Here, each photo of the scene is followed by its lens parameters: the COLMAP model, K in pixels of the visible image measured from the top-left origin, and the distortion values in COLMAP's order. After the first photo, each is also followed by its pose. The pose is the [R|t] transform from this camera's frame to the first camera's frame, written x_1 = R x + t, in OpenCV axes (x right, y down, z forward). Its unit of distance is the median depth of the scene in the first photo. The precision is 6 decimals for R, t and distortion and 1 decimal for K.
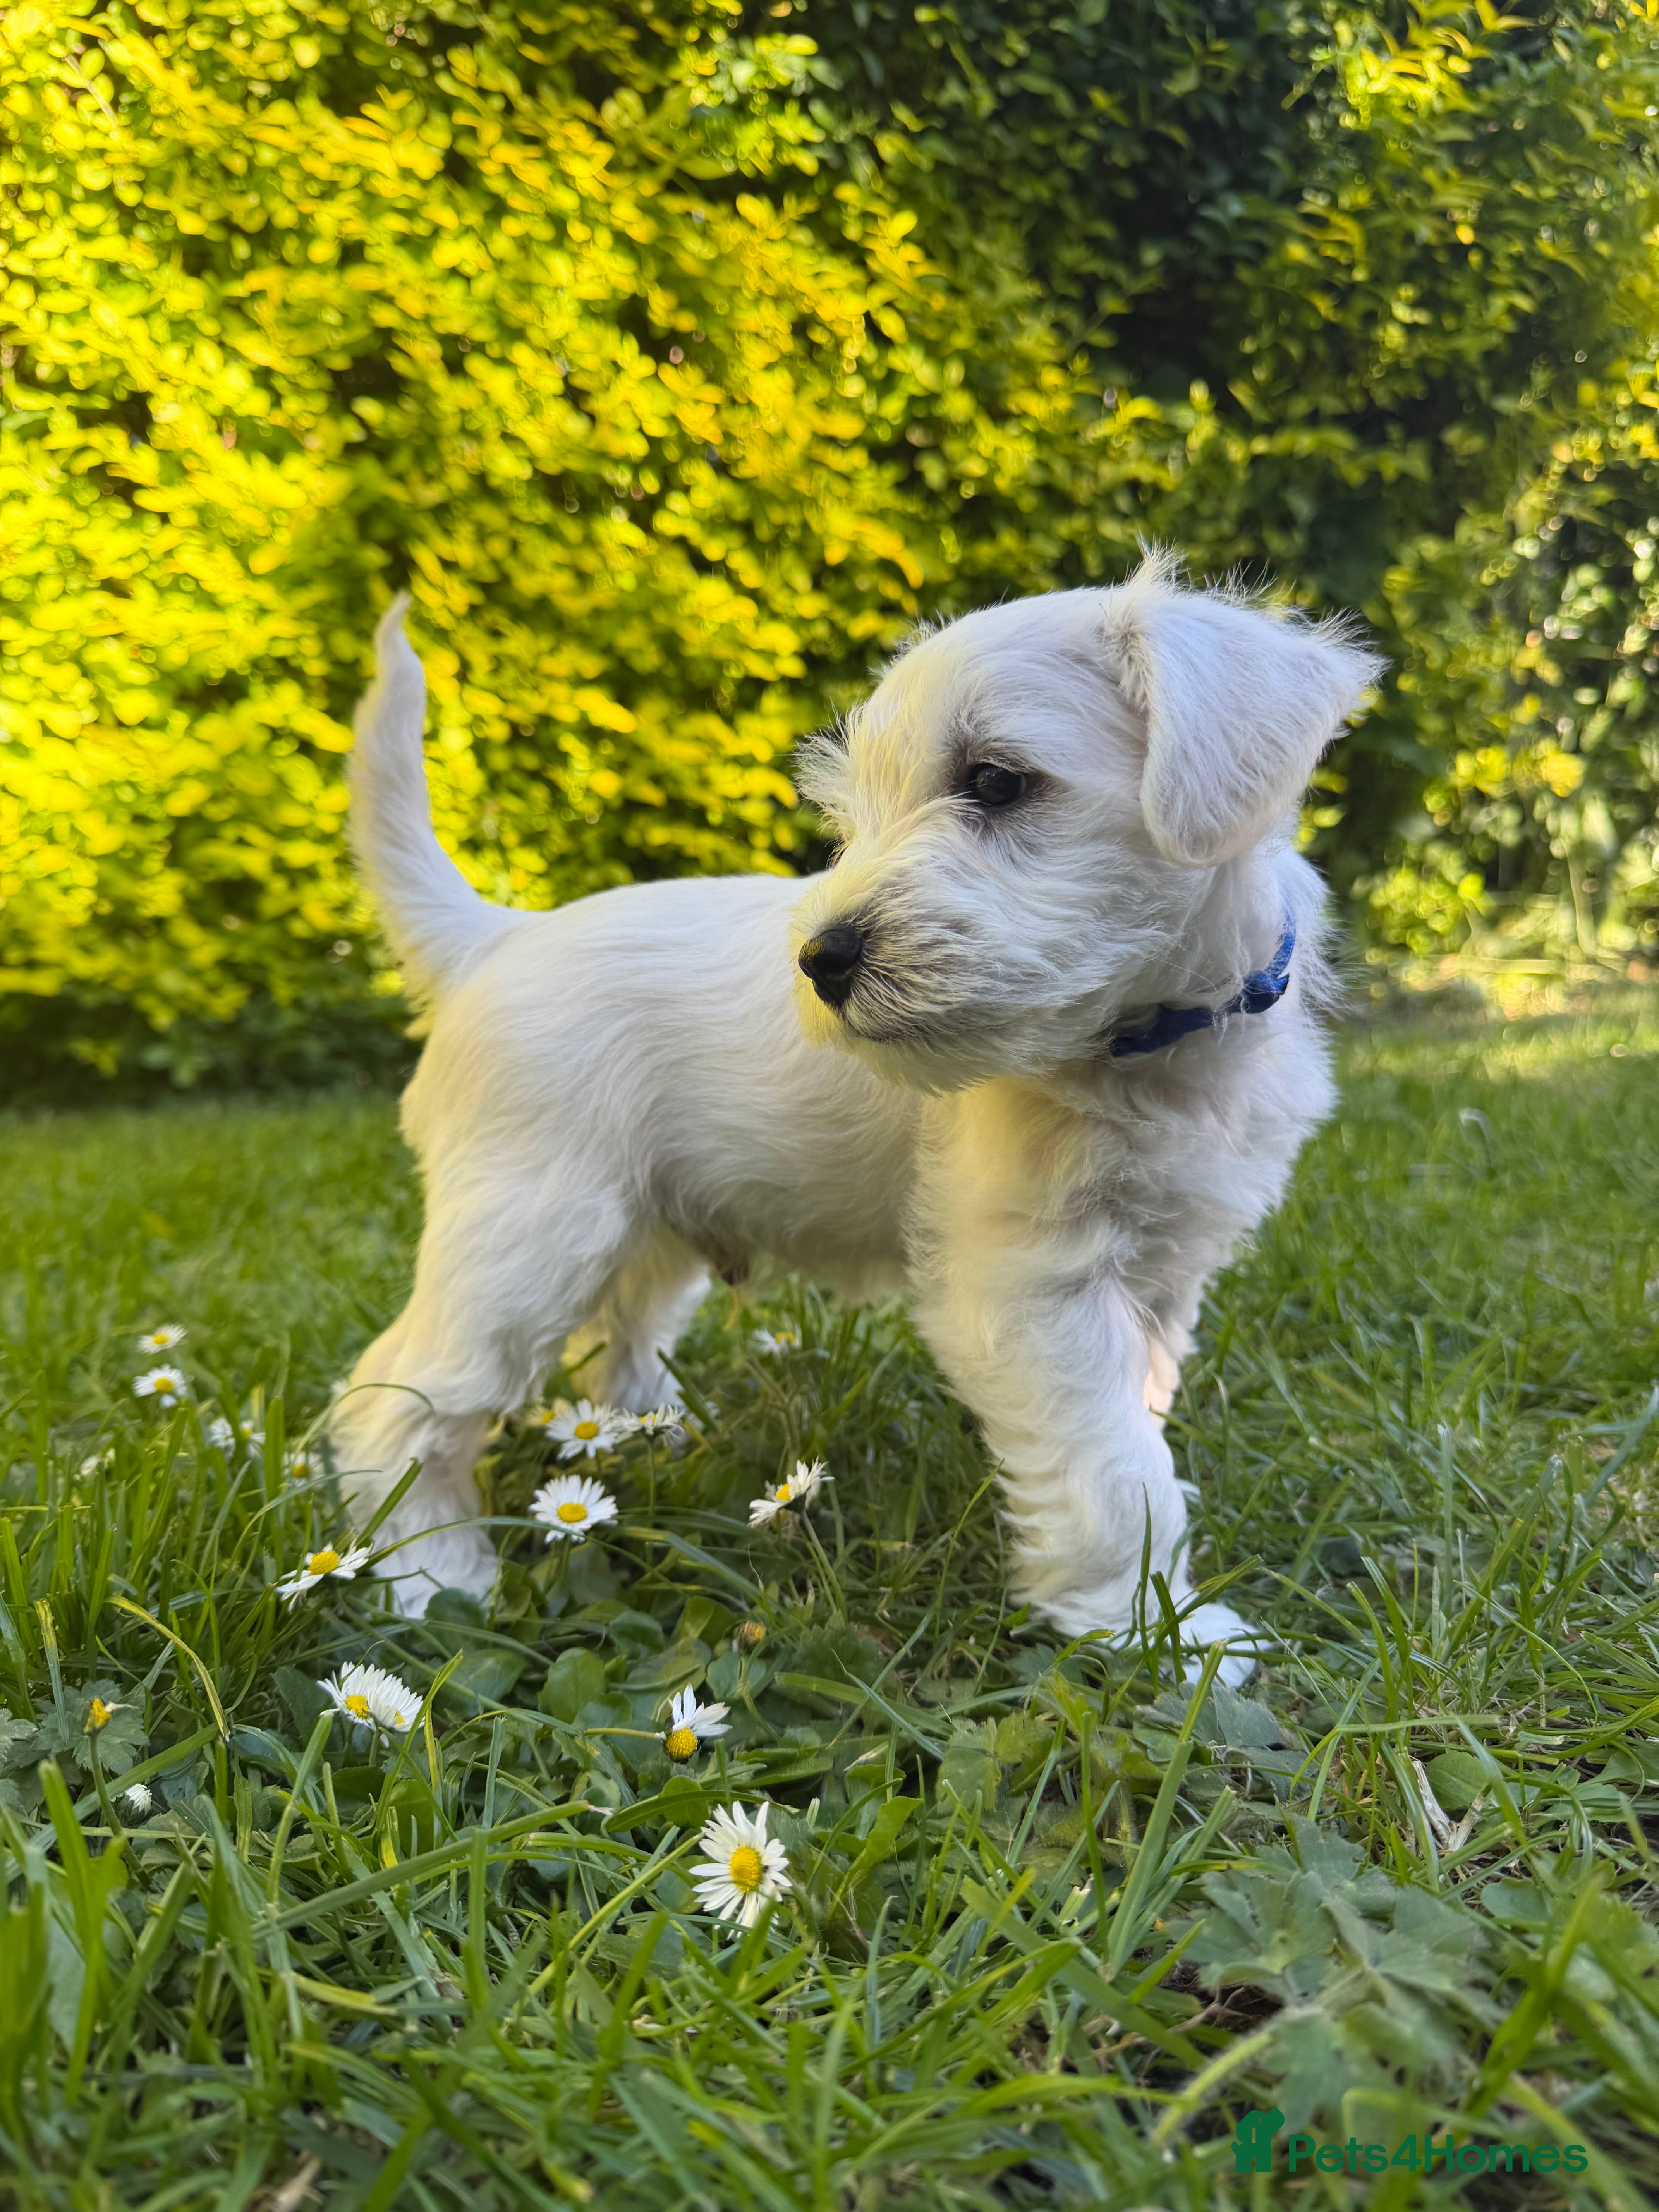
lens RADIAL K [[1623.5, 0, 829.7], [0, 1623.5, 1123.4], [0, 0, 1]] dist [-0.029712, 0.004830]
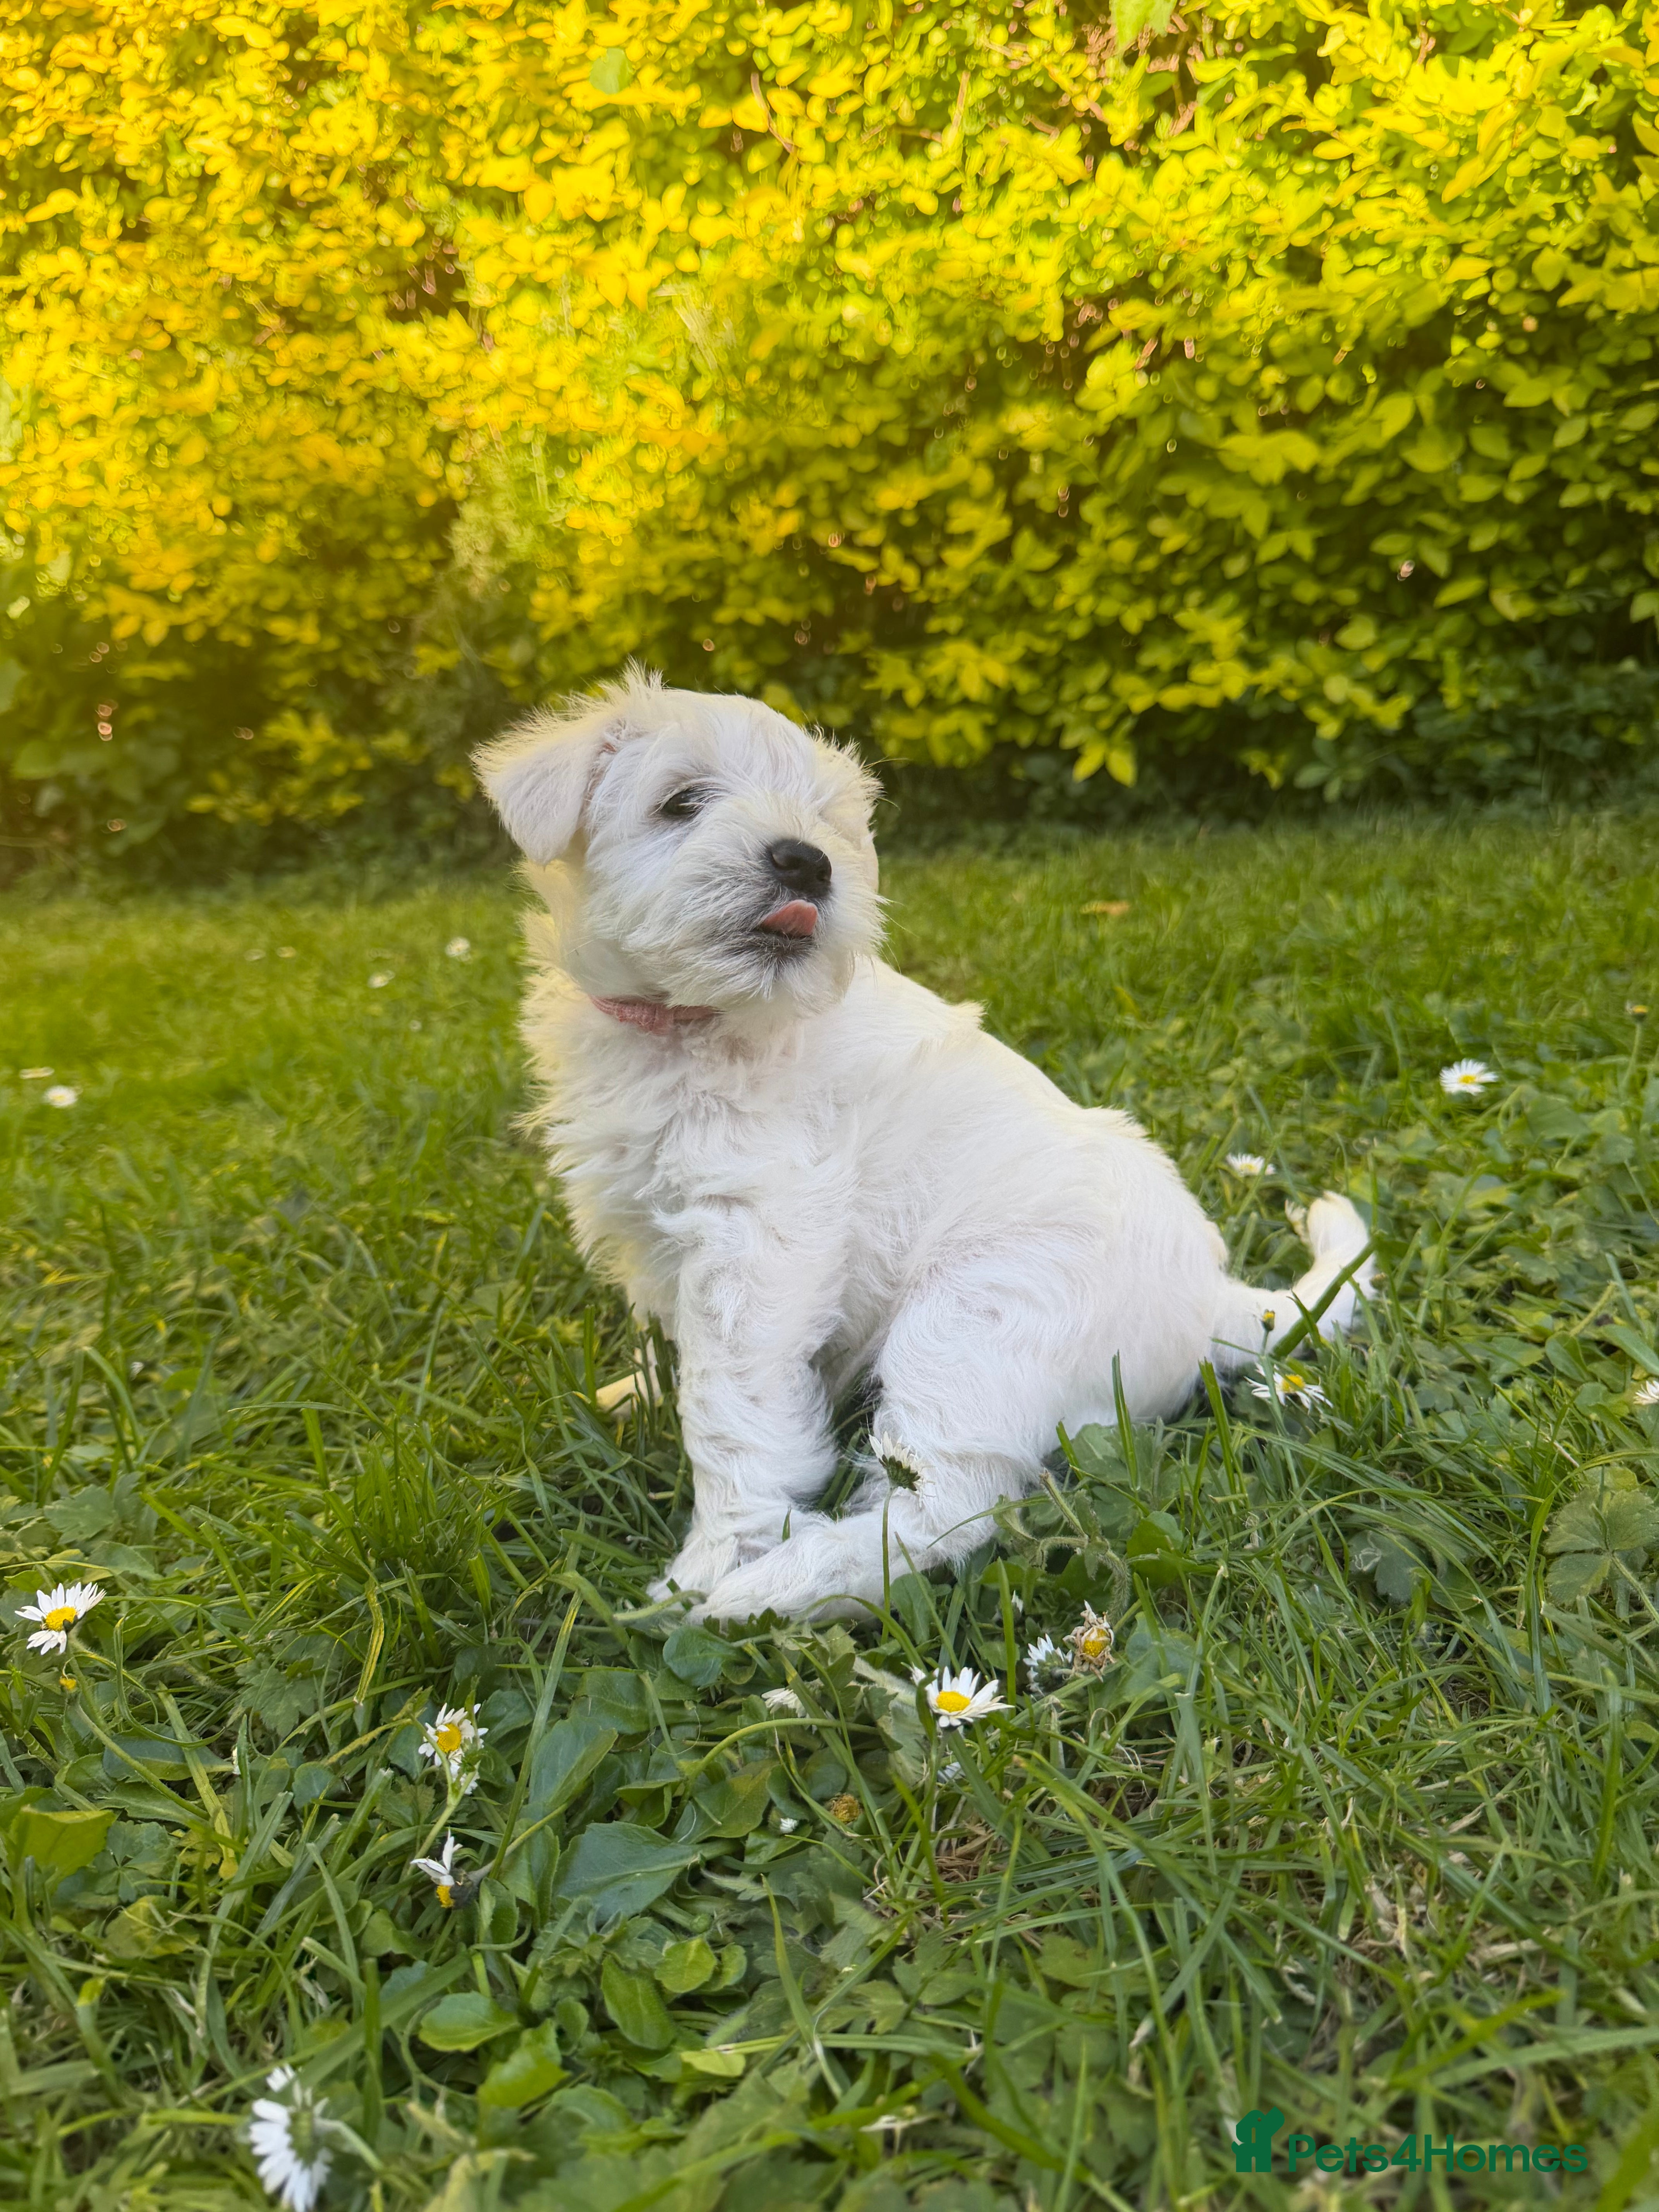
lens RADIAL K [[1623.5, 0, 834.8], [0, 1623.5, 1103.9], [0, 0, 1]] dist [-0.029712, 0.004830]
pose [[0.661995, 0.160416, -0.732140, 0.130943], [0.006053, 0.975651, 0.219244, -0.058096], [0.749483, -0.149570, 0.644906, 0.120255]]
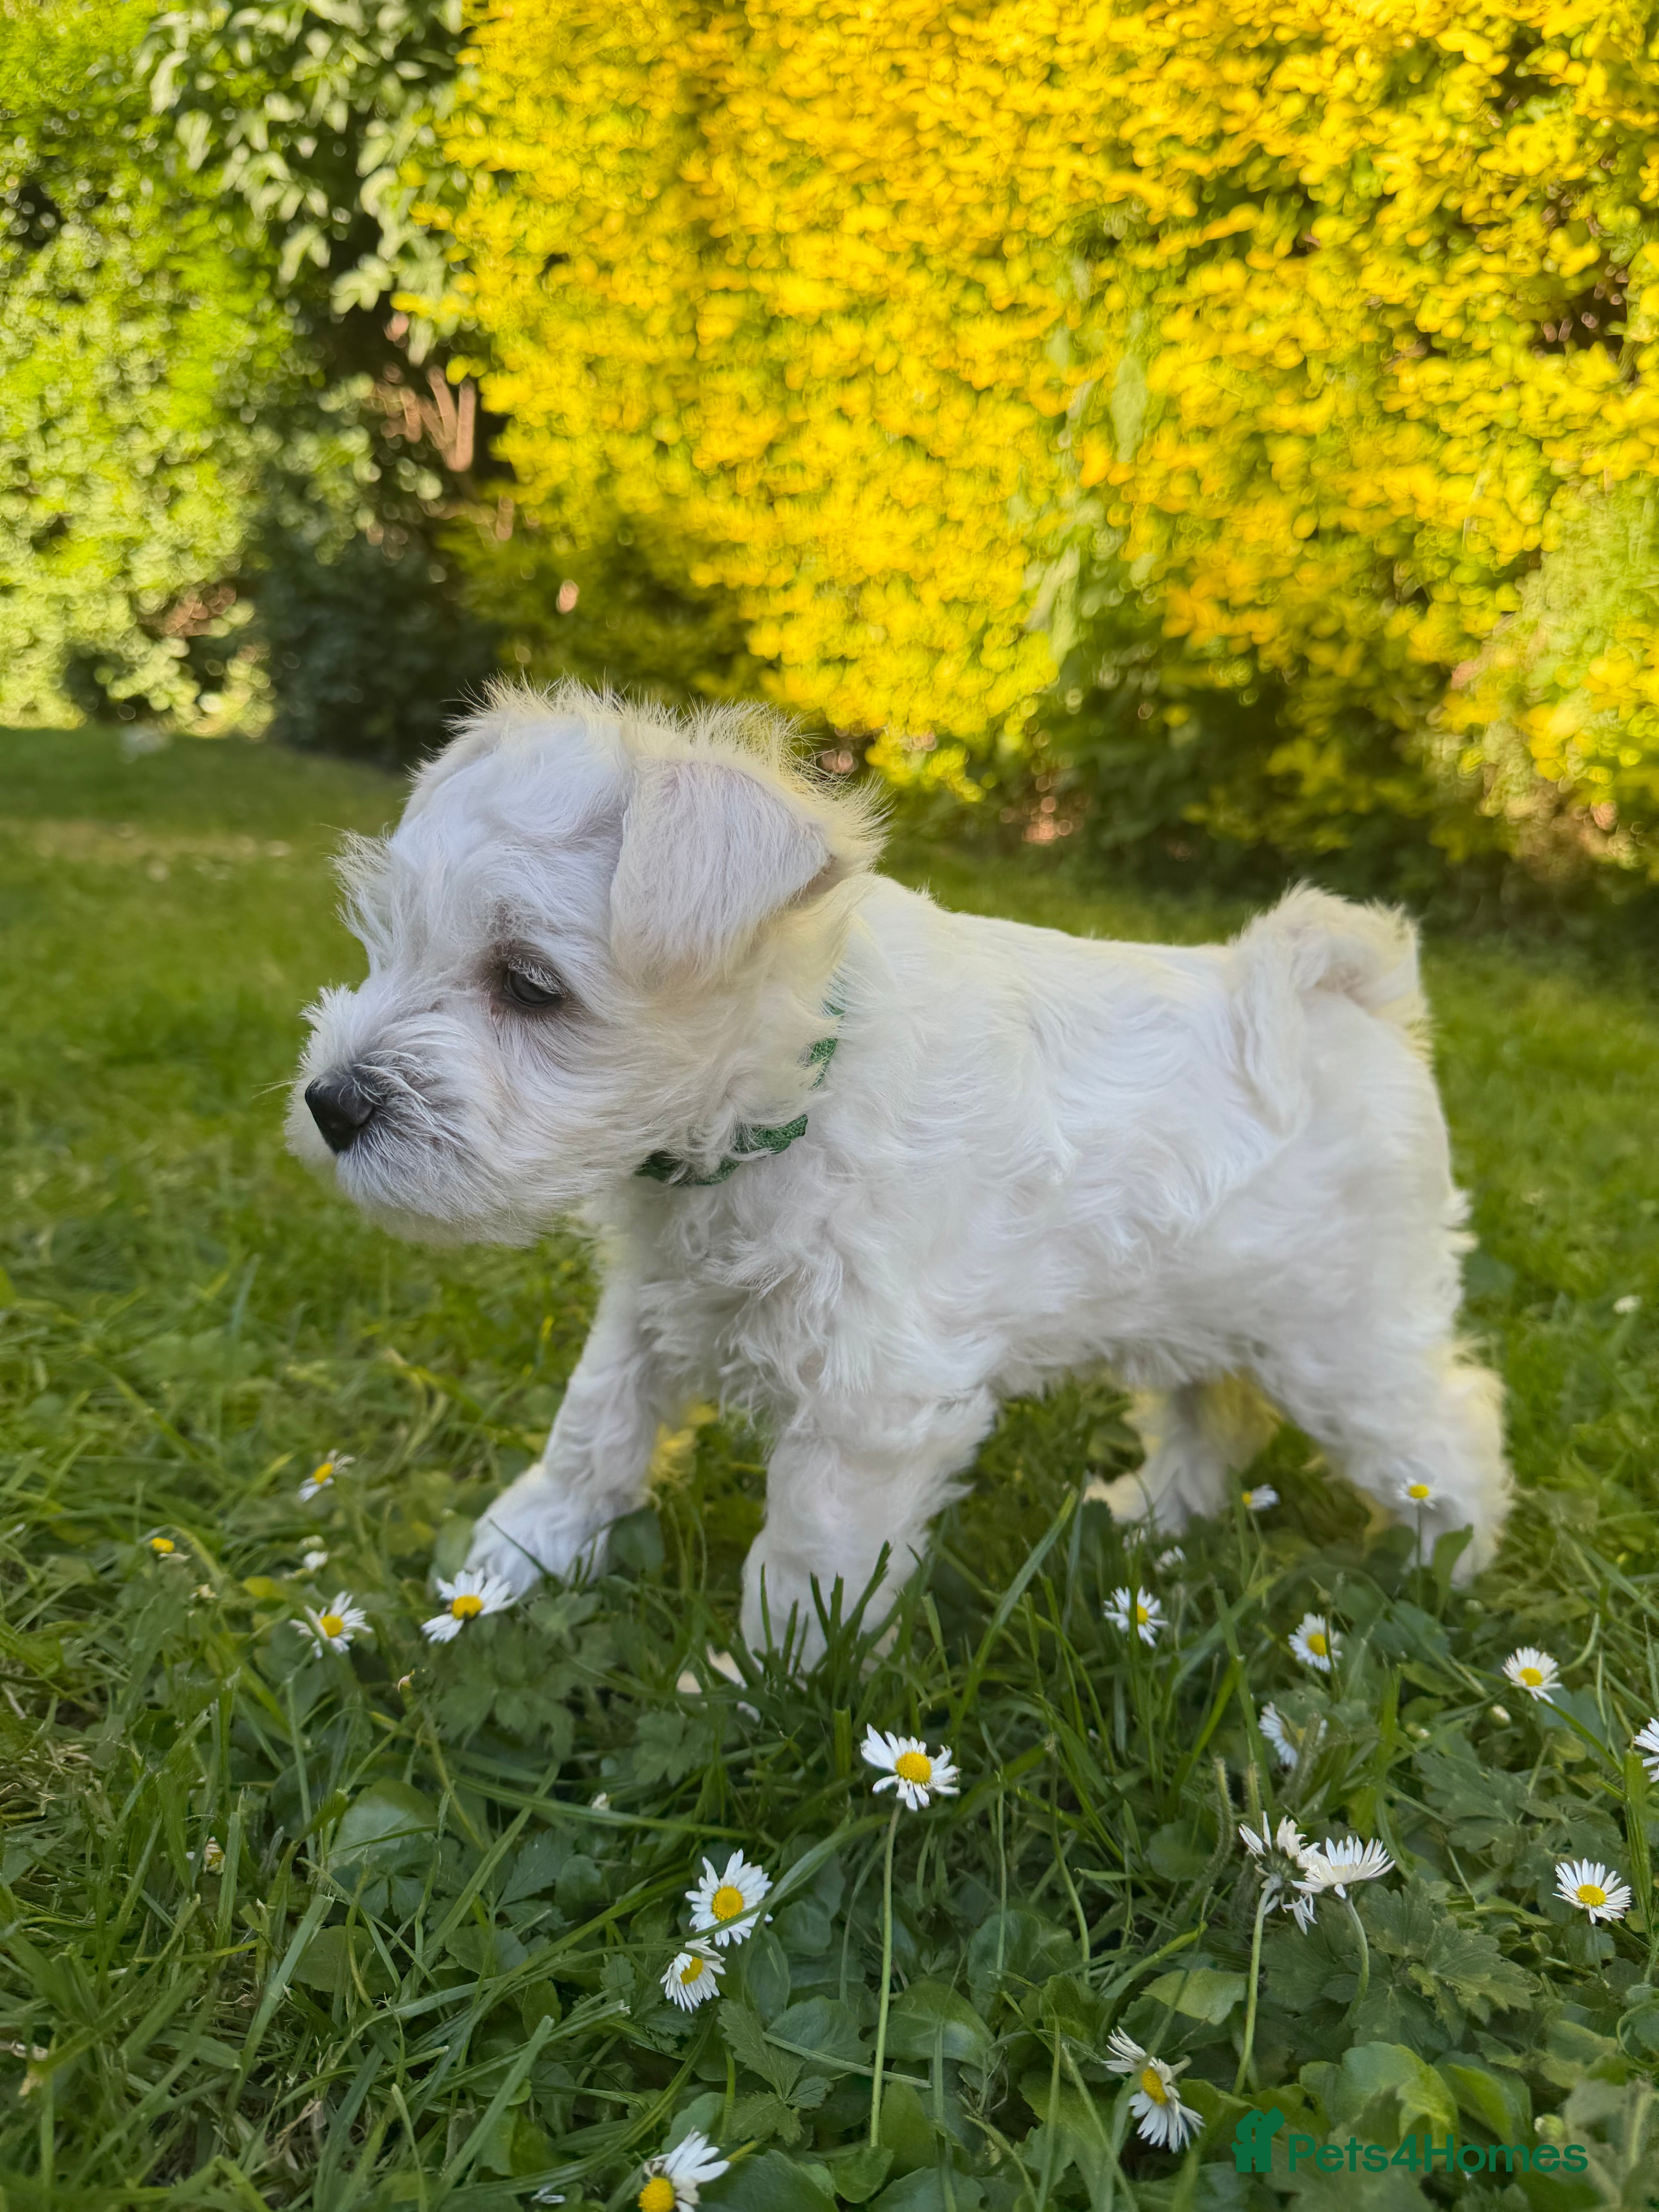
lens RADIAL K [[1623.5, 0, 825.8], [0, 1623.5, 1100.5], [0, 0, 1]] dist [-0.029712, 0.004830]
pose [[0.087426, 0.272800, -0.958090, 0.103403], [-0.168319, 0.951990, 0.255704, -0.075032], [0.981848, 0.138909, 0.129146, 0.180925]]
